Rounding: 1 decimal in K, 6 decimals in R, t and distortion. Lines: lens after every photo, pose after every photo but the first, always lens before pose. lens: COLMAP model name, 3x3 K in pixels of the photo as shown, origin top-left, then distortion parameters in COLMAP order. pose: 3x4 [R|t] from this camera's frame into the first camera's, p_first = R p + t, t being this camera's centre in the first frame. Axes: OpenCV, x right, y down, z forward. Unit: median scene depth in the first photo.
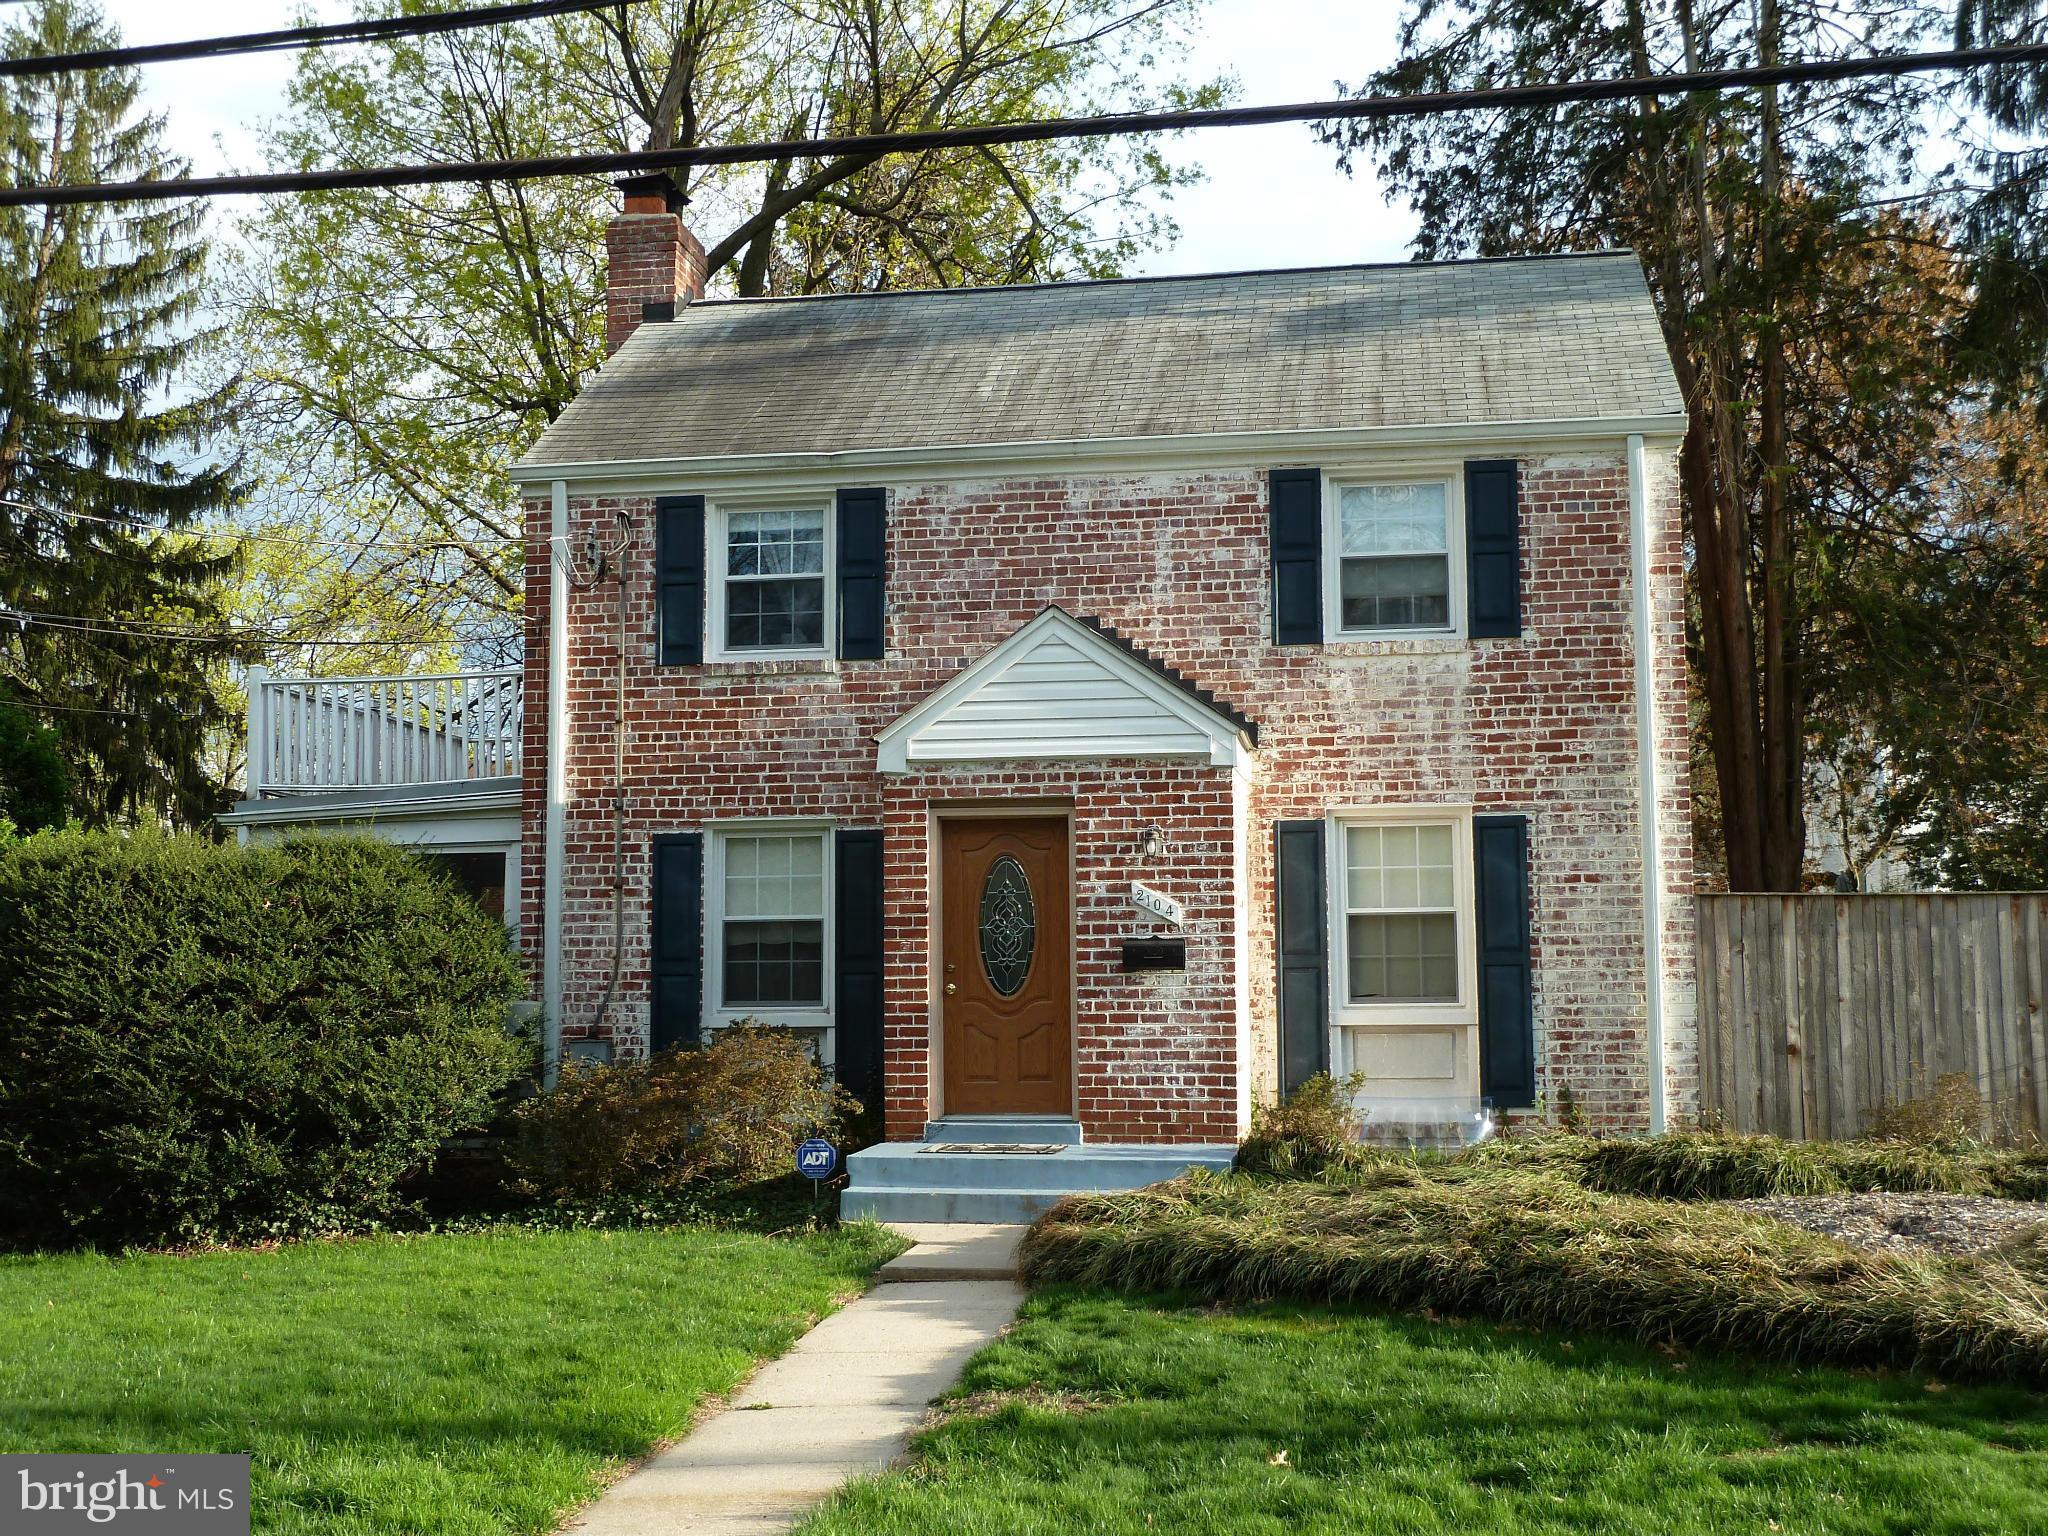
lens RADIAL K [[2374.2, 0, 1024.0], [0, 2374.2, 768.0], [0, 0, 1]] dist [-0.017793, 0.011658]
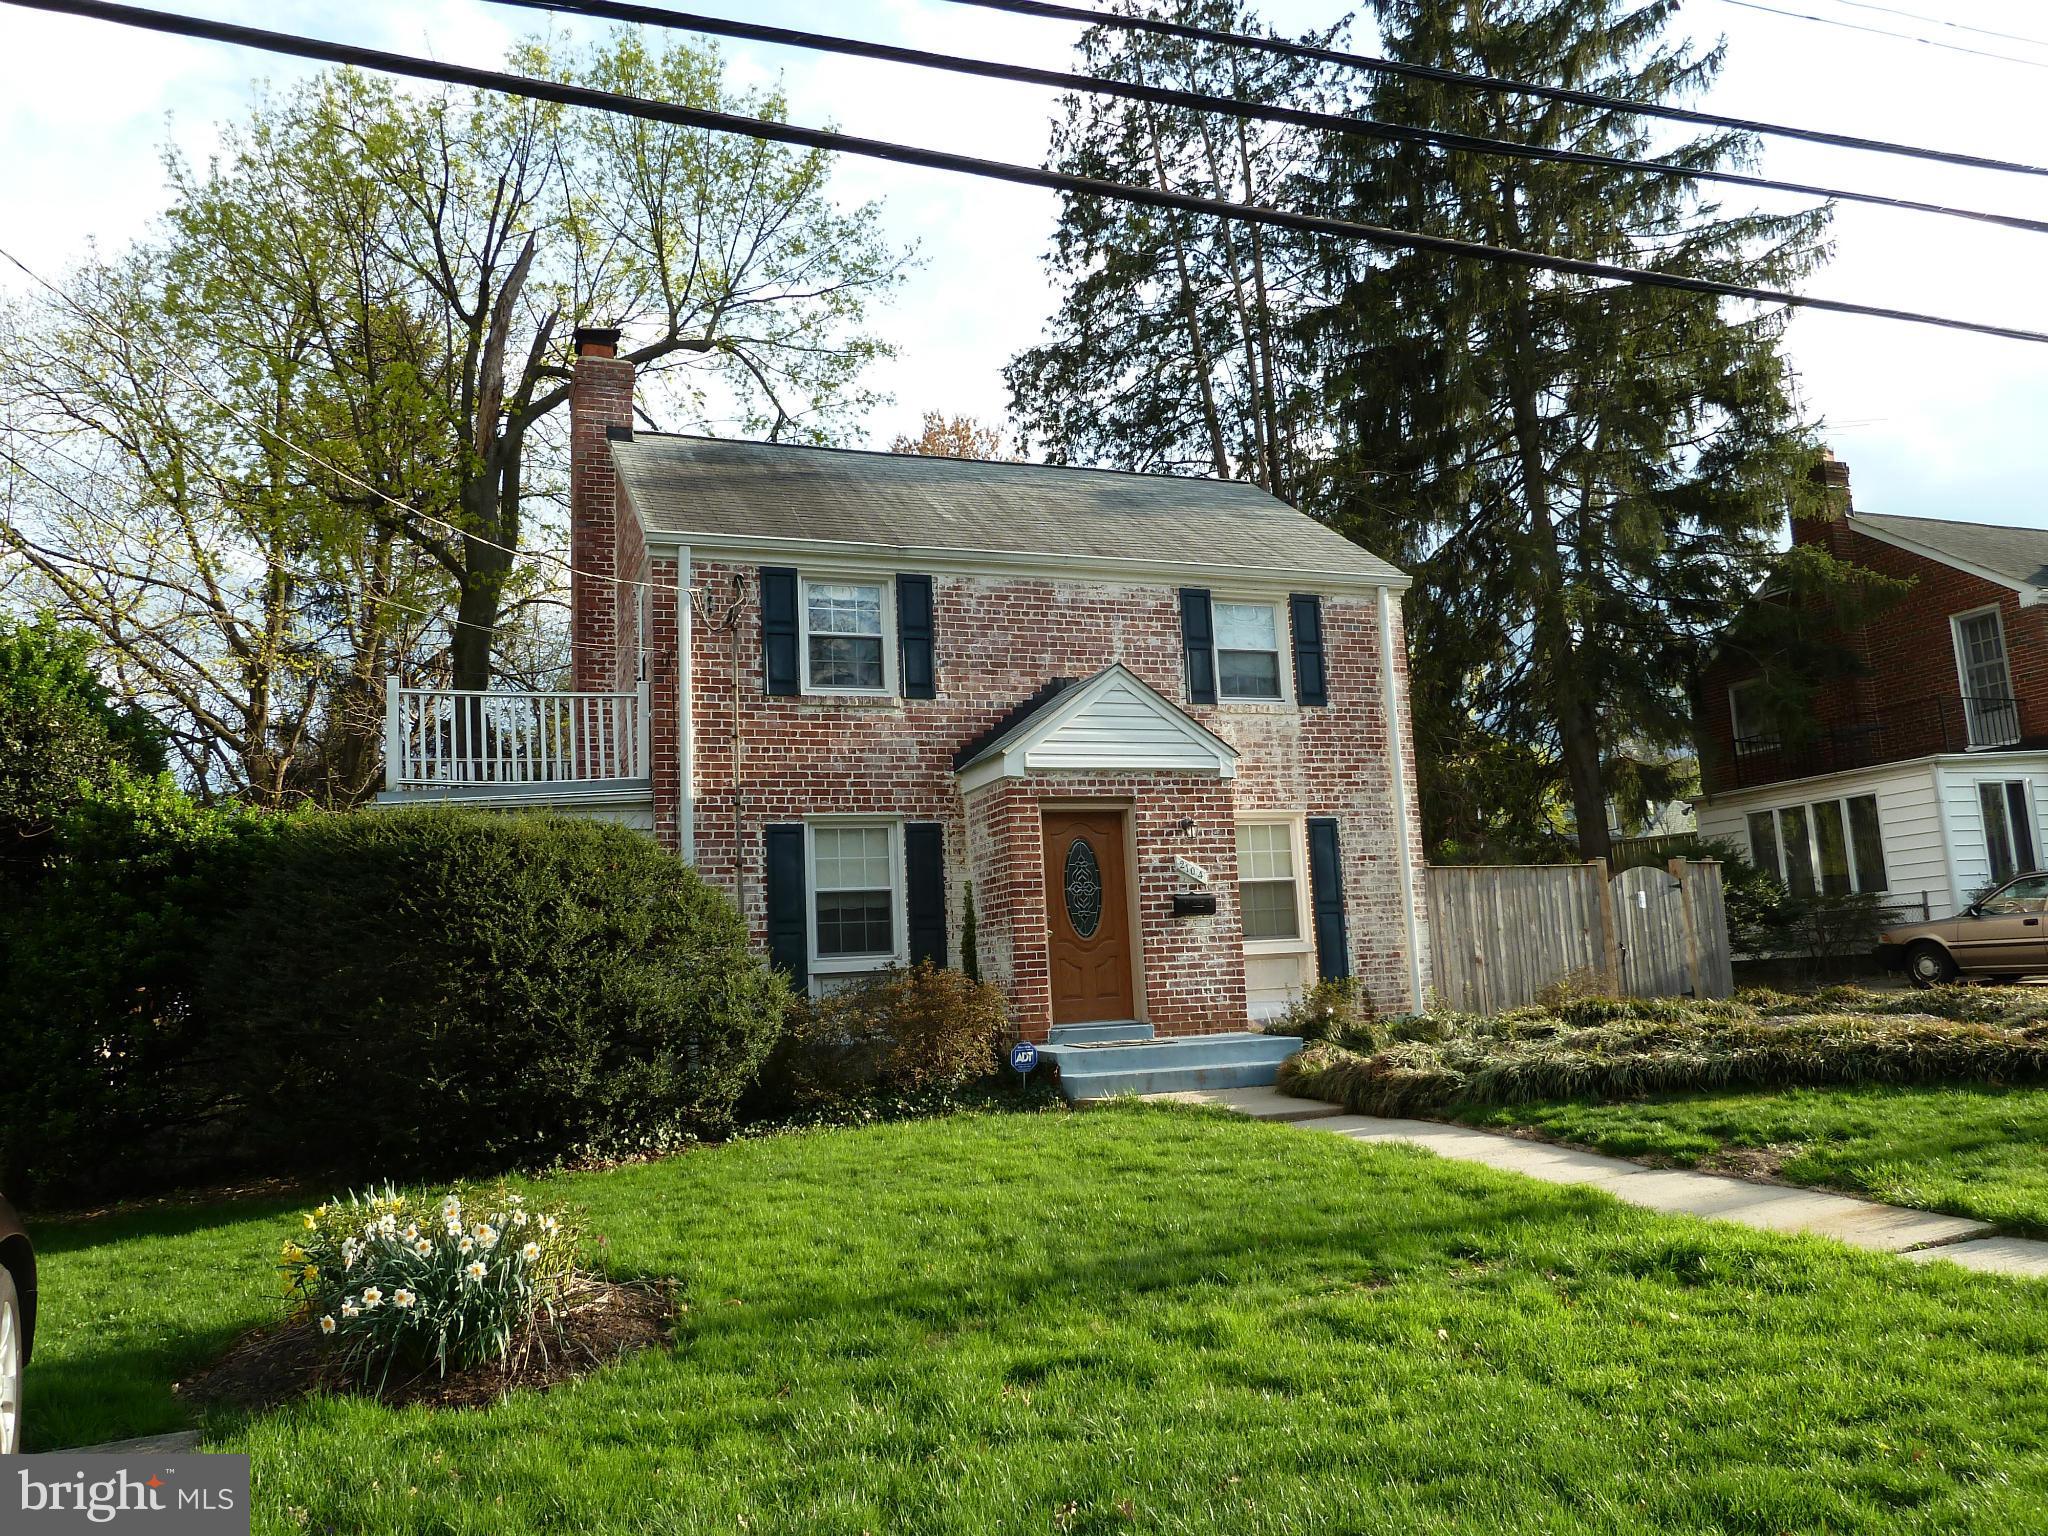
lens RADIAL K [[1528.1, 0, 1014.2], [0, 1528.1, 766.2], [0, 0, 1]] dist [-0.009136, -0.000471]
pose [[0.860824, 0.036012, 0.507627, -0.487082], [-0.008074, 0.998334, -0.057132, 0.044894], [-0.508839, 0.045083, 0.859681, 0.228662]]
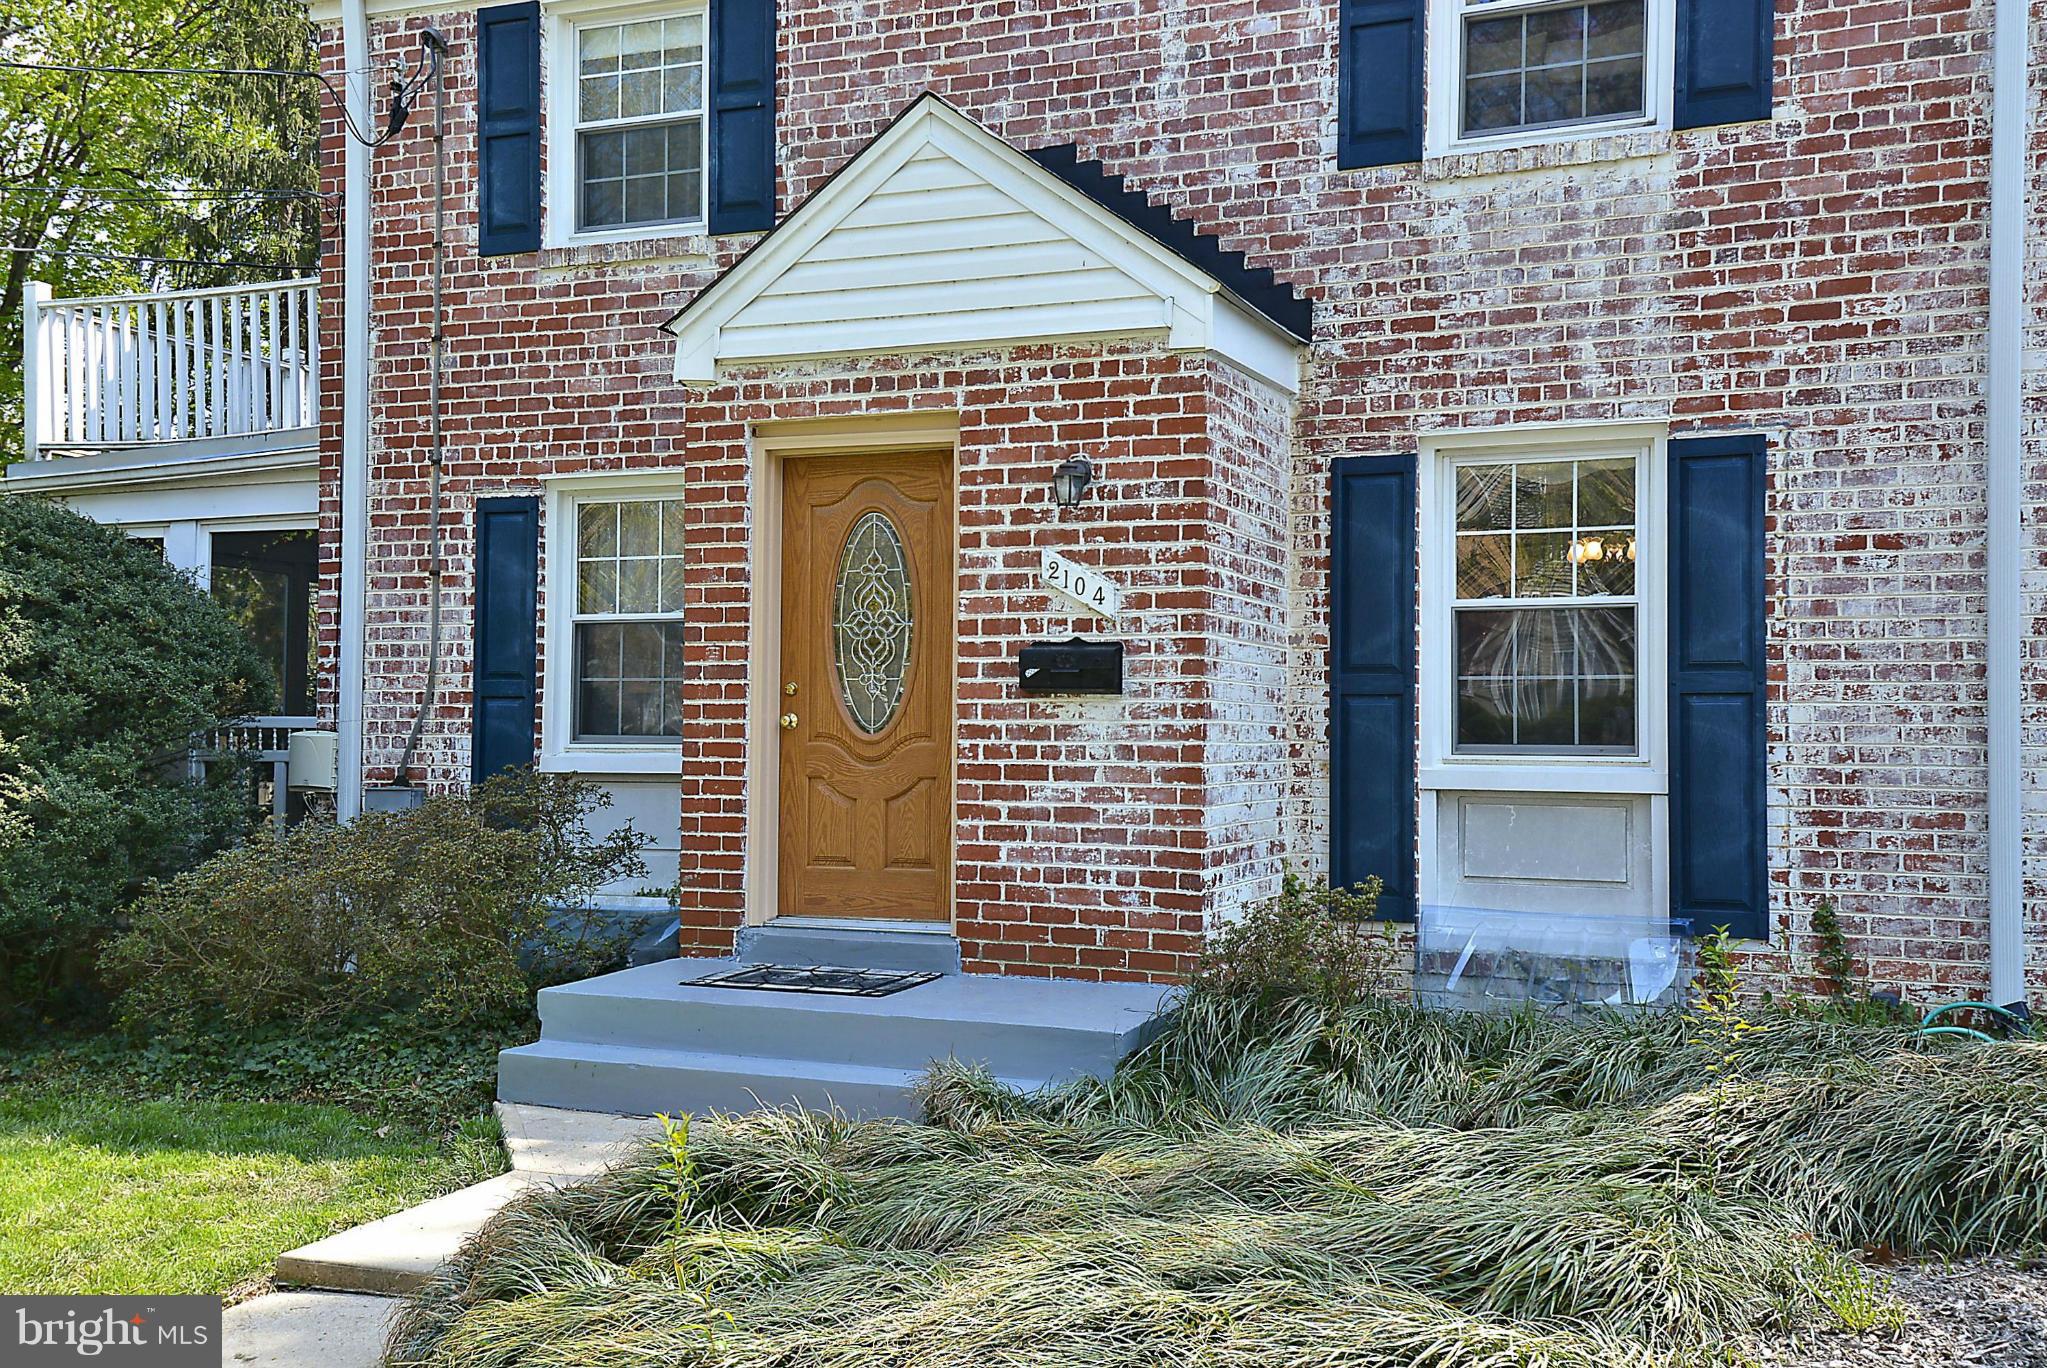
lens RADIAL K [[2057.0, 0, 1023.5], [0, 2057.0, 684.0], [0, 0, 1]] dist [0.132710, -0.030692]
pose [[0.972155, 0.009261, -0.234157, 0.154650], [0.007776, 0.997394, 0.071729, 0.042110], [0.234211, -0.071552, 0.969549, 0.458583]]
